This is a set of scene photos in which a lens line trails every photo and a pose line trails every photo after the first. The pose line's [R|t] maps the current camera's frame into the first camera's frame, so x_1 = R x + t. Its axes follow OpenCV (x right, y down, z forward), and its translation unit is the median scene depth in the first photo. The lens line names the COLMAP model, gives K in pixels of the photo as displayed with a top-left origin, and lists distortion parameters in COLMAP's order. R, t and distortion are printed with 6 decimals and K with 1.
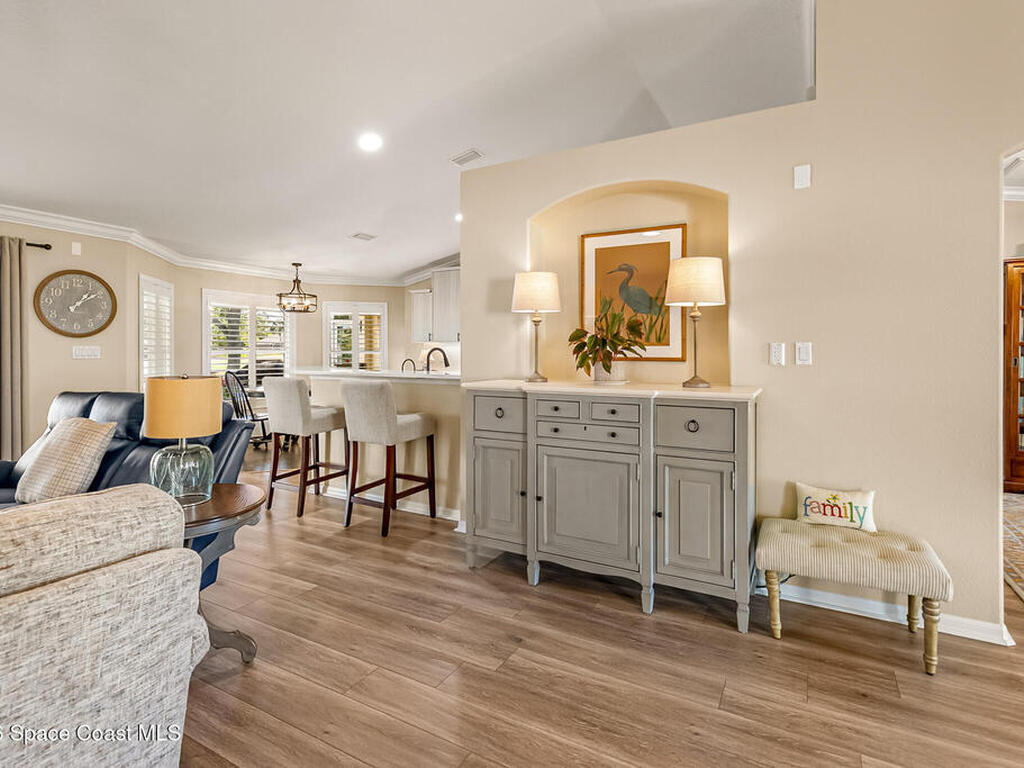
lens RADIAL K [[519.1, 0, 506.9], [0, 519.1, 358.6], [0, 0, 1]] dist [0.004733, 0.000504]
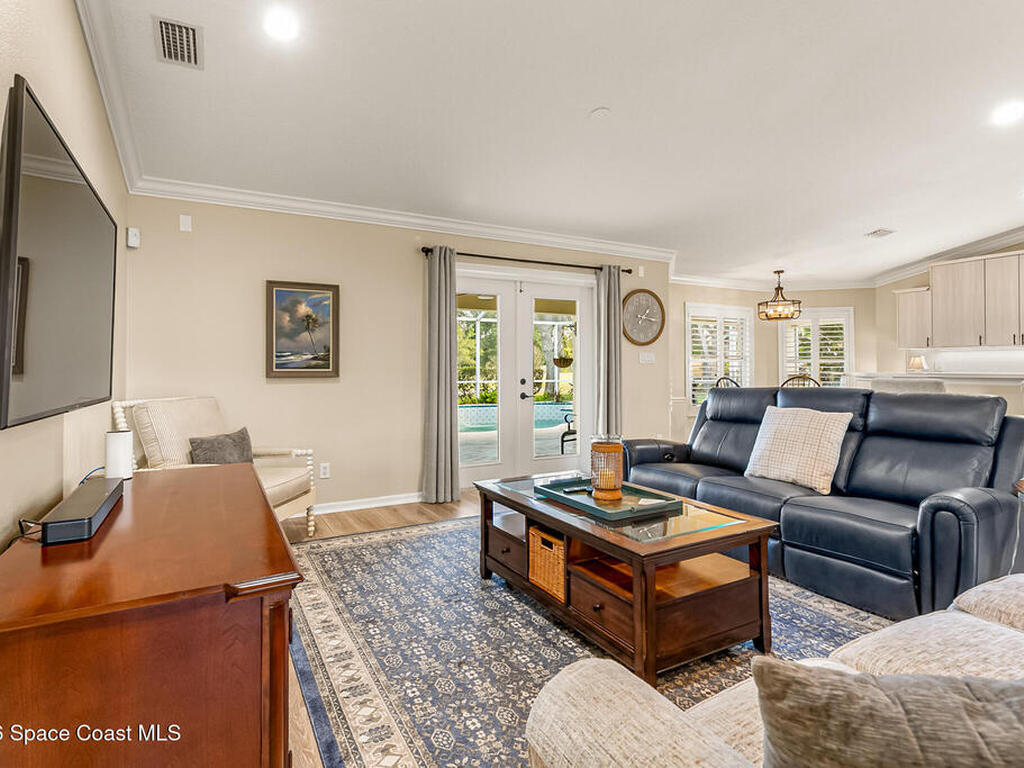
lens RADIAL K [[519.1, 0, 506.9], [0, 519.1, 358.6], [0, 0, 1]] dist [0.004733, 0.000504]
pose [[0.852208, -0.009773, -0.523112, -0.524042], [-0.006412, 0.999555, -0.029121, 0.027677], [0.523164, 0.028171, 0.851767, -0.186133]]
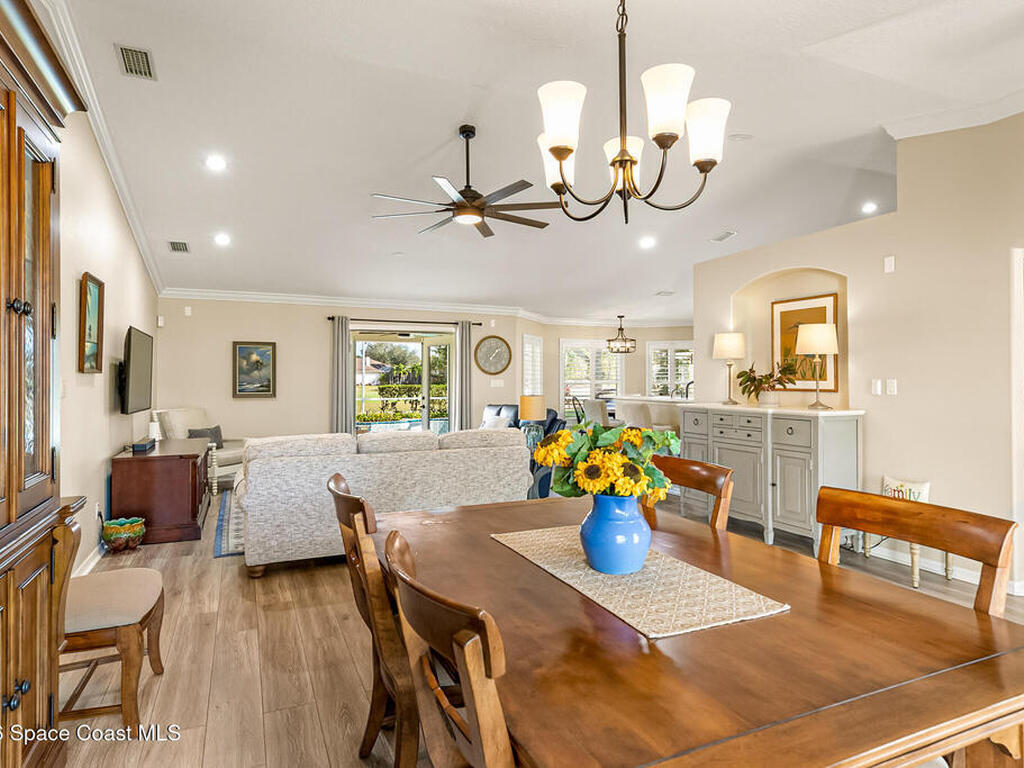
lens RADIAL K [[582.2, 0, 512.0], [0, 582.2, 384.0], [0, 0, 1]] dist [-0.018556, 0.000252]
pose [[0.799291, 0.001995, -0.600941, 0.416015], [-0.006537, 0.999964, -0.005375, -0.001401], [0.600908, 0.008224, 0.799276, -0.545279]]
